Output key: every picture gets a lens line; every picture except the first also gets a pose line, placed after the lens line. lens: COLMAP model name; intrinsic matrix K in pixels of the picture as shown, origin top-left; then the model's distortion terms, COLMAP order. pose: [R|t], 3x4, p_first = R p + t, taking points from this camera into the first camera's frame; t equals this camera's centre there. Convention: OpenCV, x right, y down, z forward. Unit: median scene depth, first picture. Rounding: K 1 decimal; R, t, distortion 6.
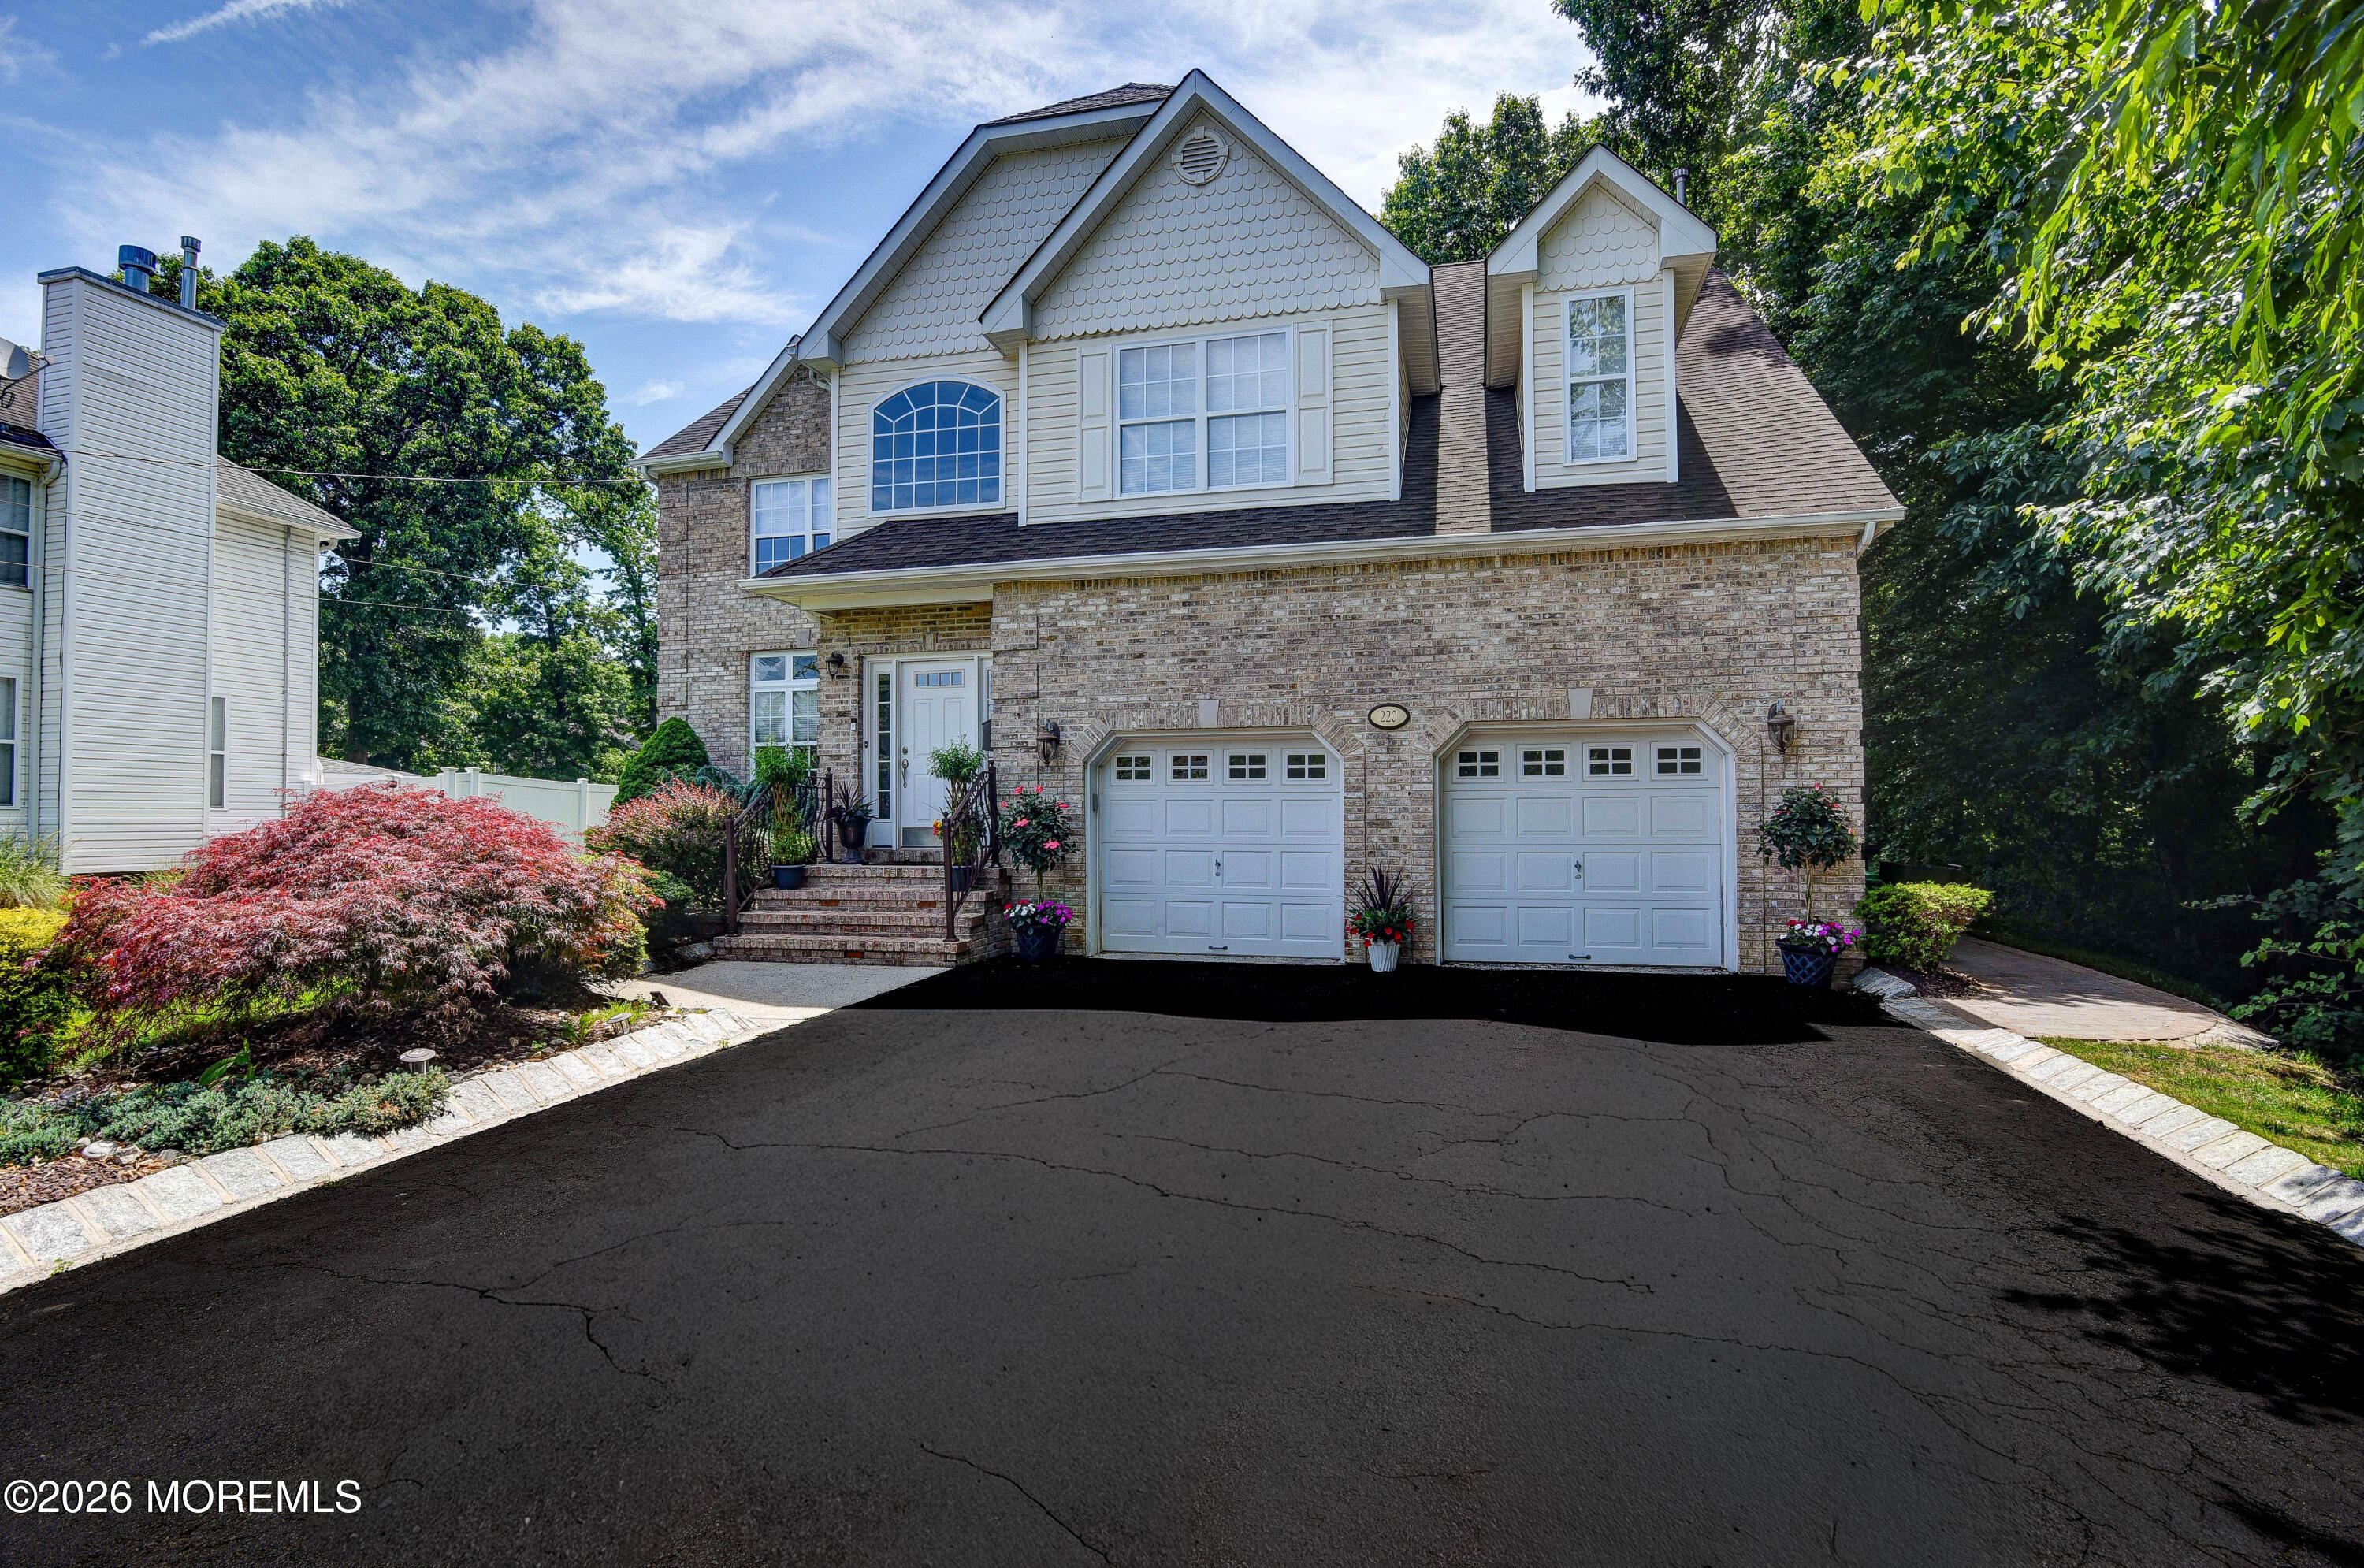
lens RADIAL K [[1160.2, 0, 1170.8], [0, 1160.2, 801.7], [0, 0, 1]] dist [-0.023140, 0.000296]
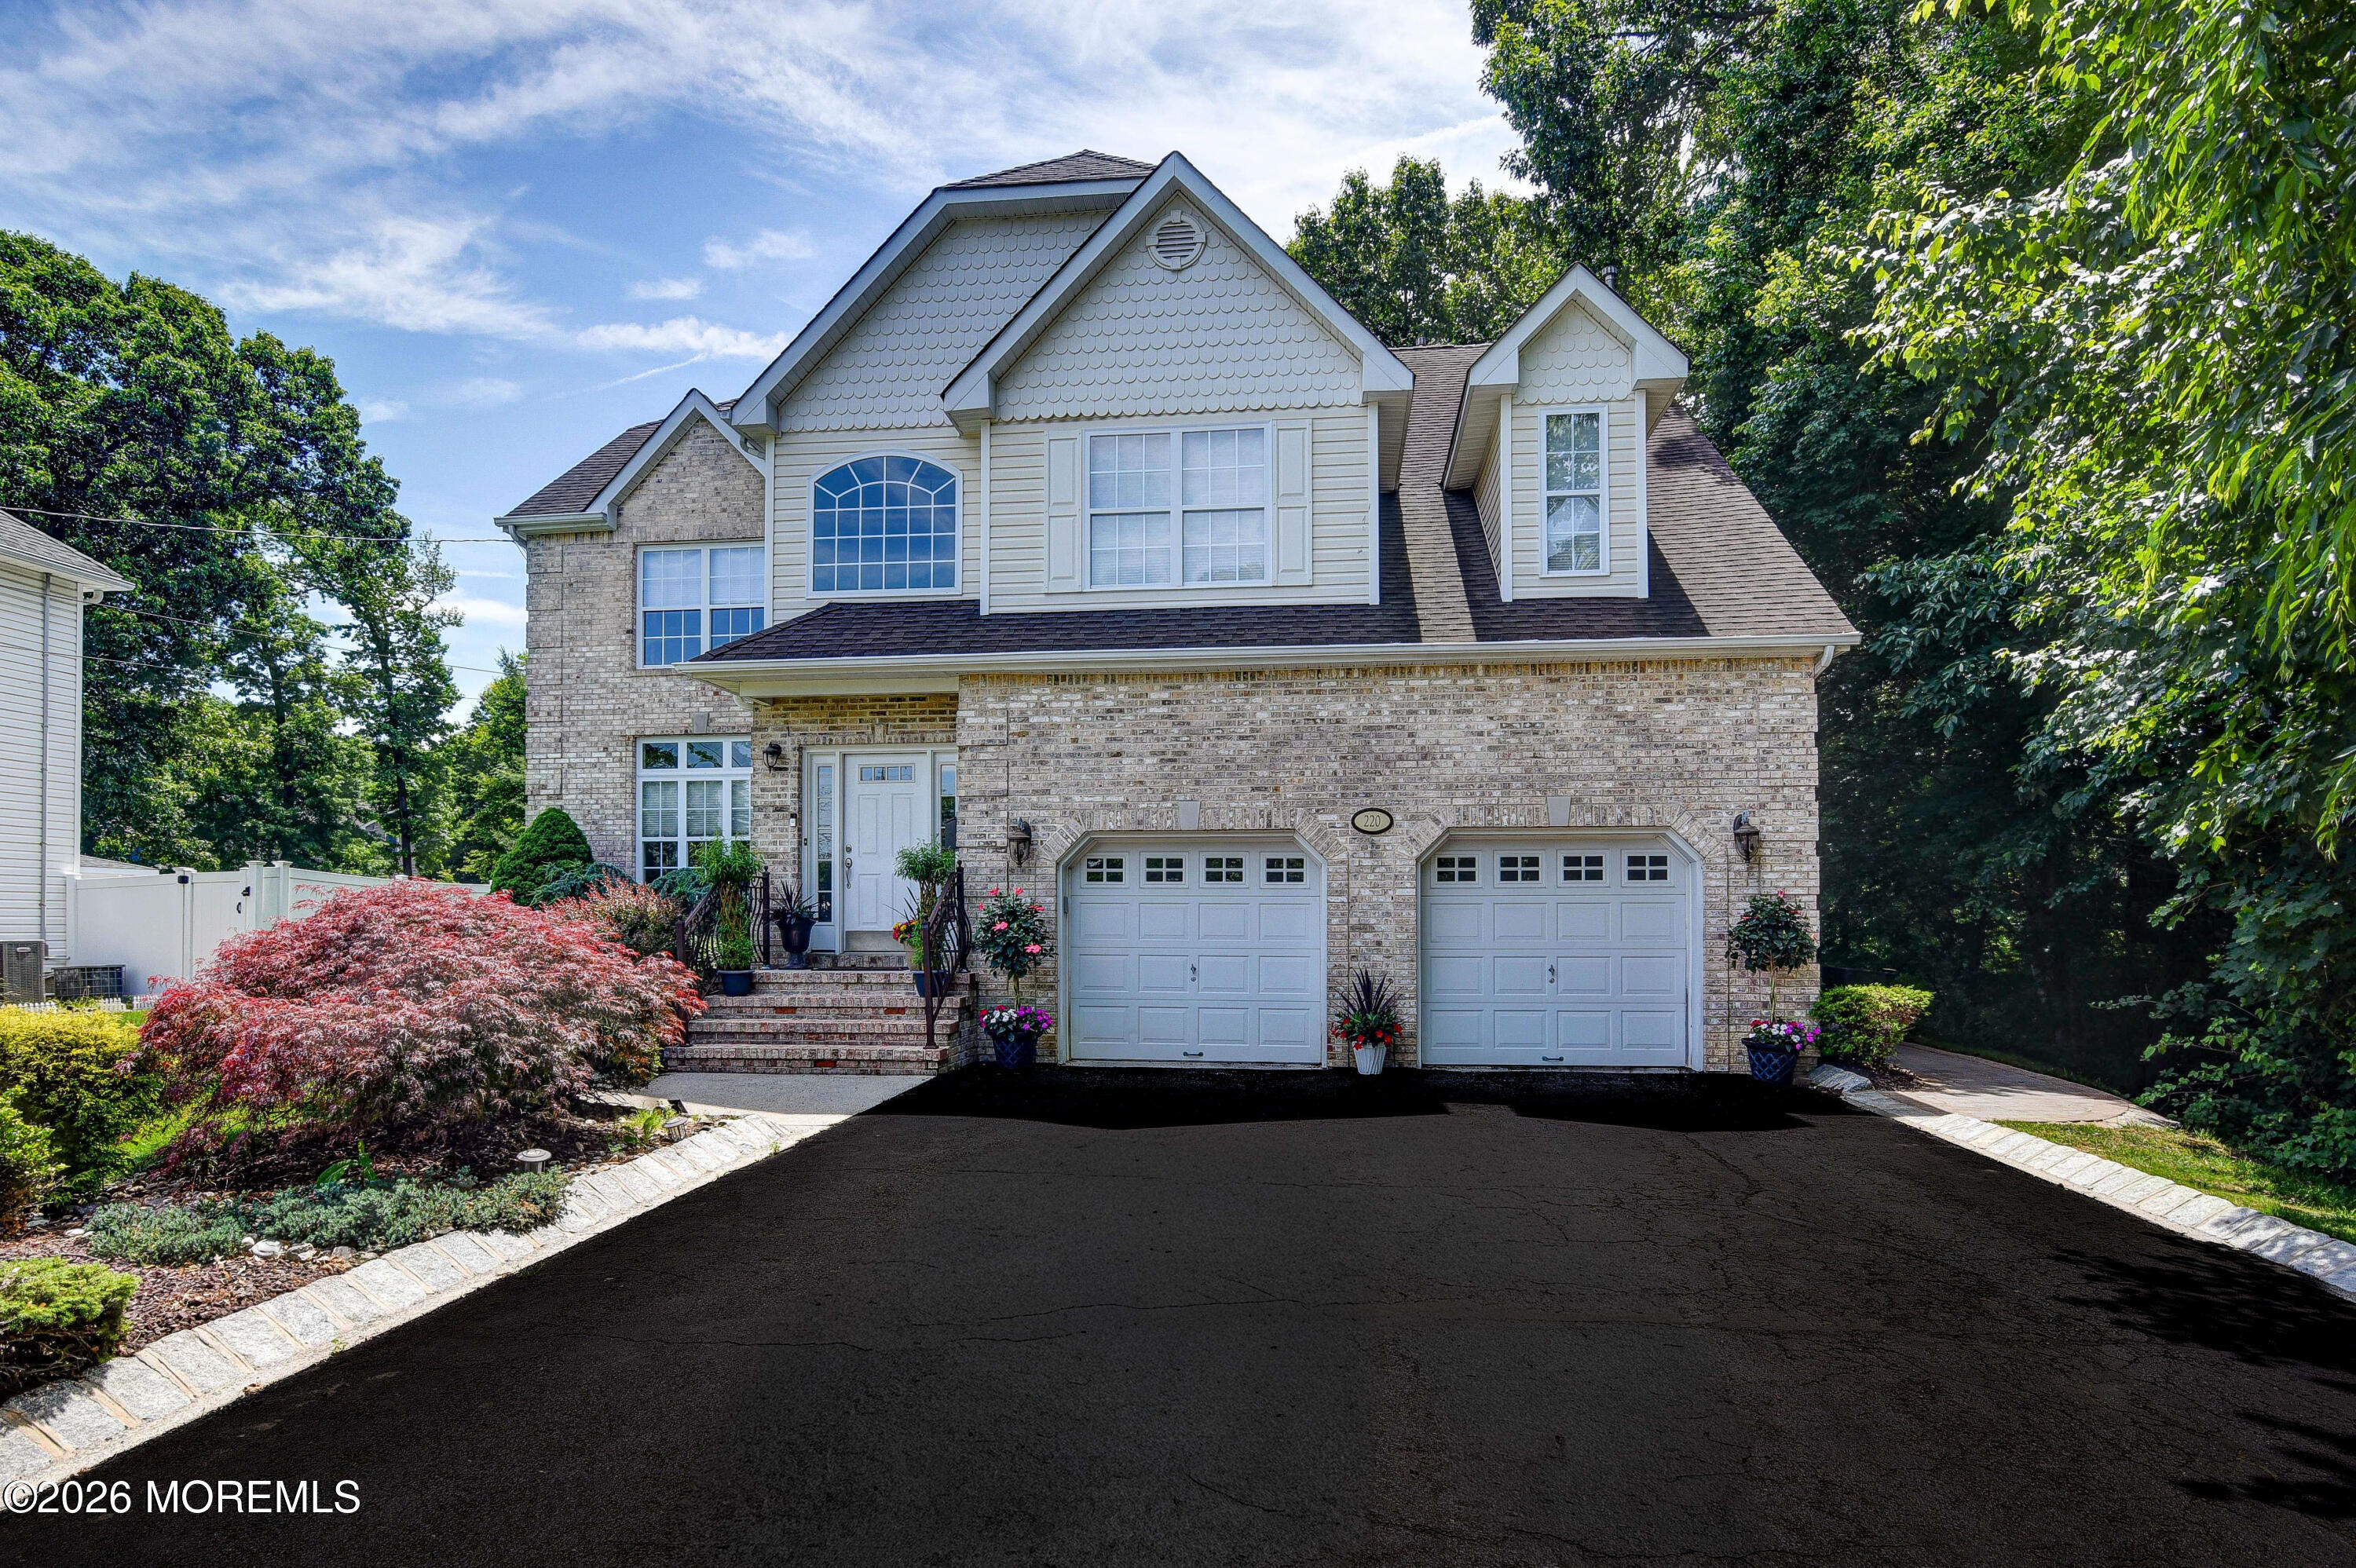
lens RADIAL K [[1302.0, 0, 1163.1], [0, 1302.0, 914.8], [0, 0, 1]] dist [-0.023612, -0.000926]
pose [[0.991336, 0.004893, 0.131260, -0.134952], [-0.005760, 0.999964, 0.006232, 0.001570], [-0.131225, -0.006934, 0.991328, -0.090301]]
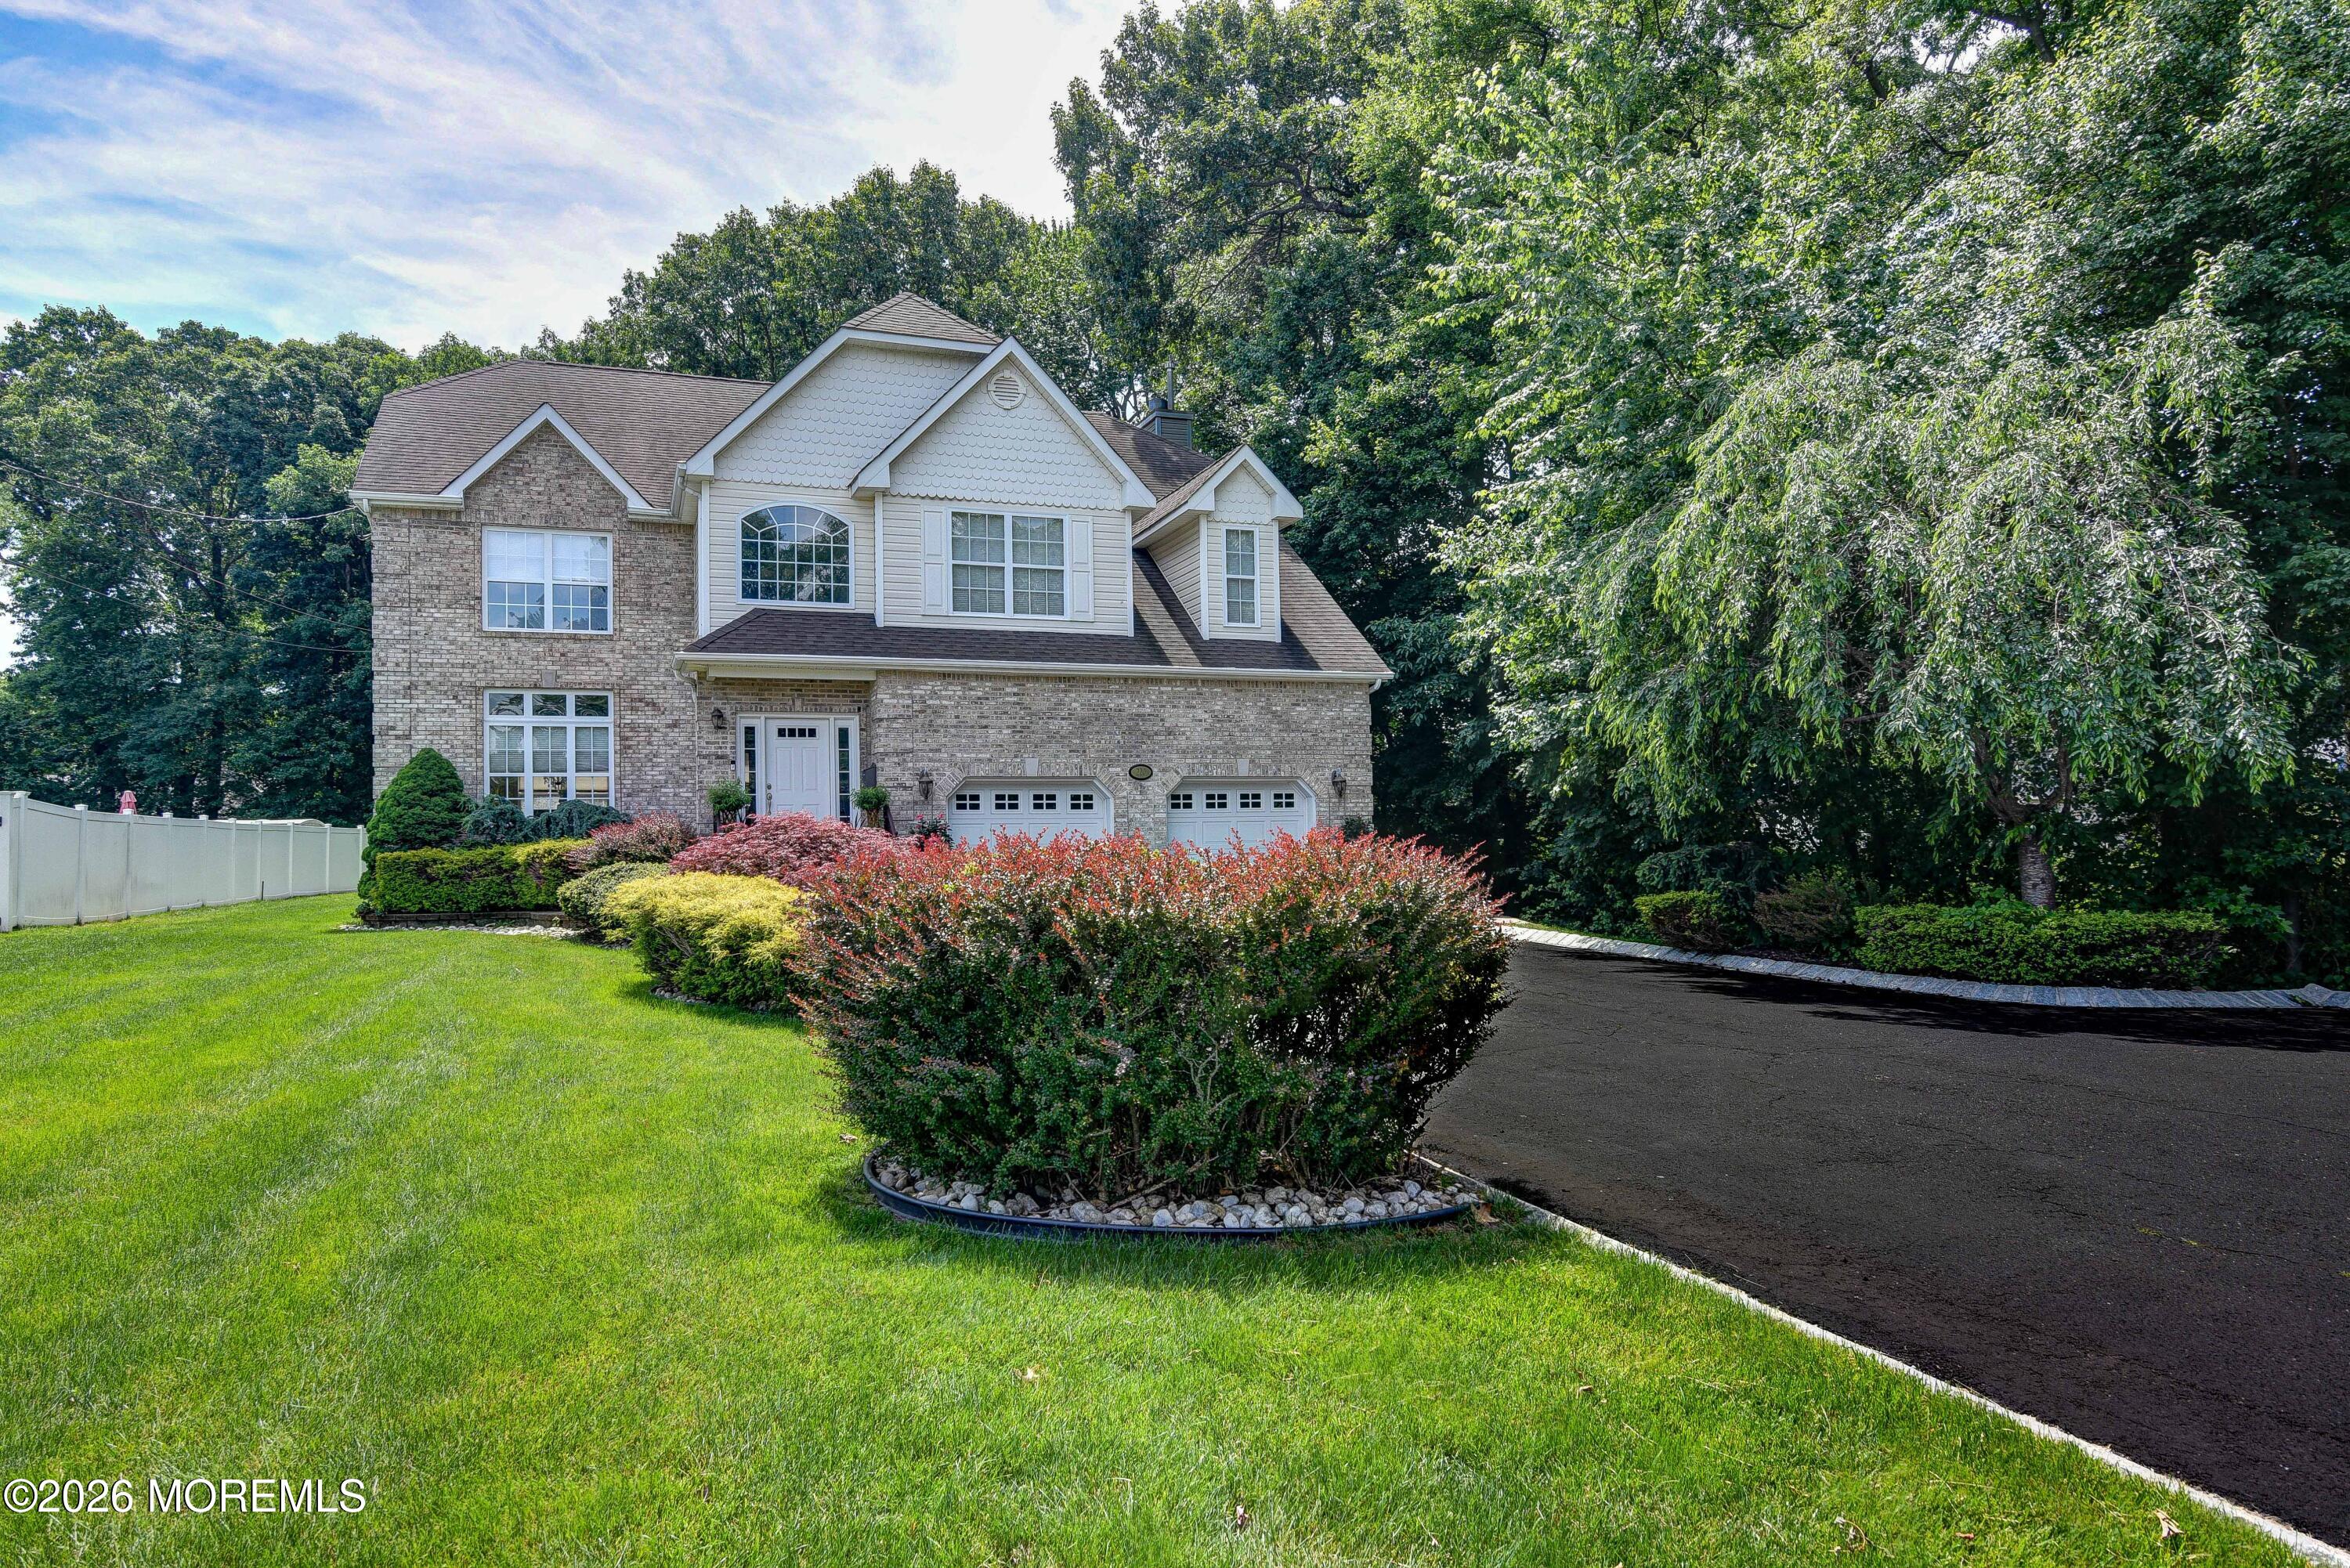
lens RADIAL K [[1458.1, 0, 1169.8], [0, 1458.1, 835.3], [0, 0, 1]] dist [-0.039587, -0.000359]
pose [[0.816733, -0.006333, 0.576981, -0.942262], [0.005680, 0.999980, 0.002937, 0.009696], [-0.576987, 0.000878, 0.816753, -0.688219]]
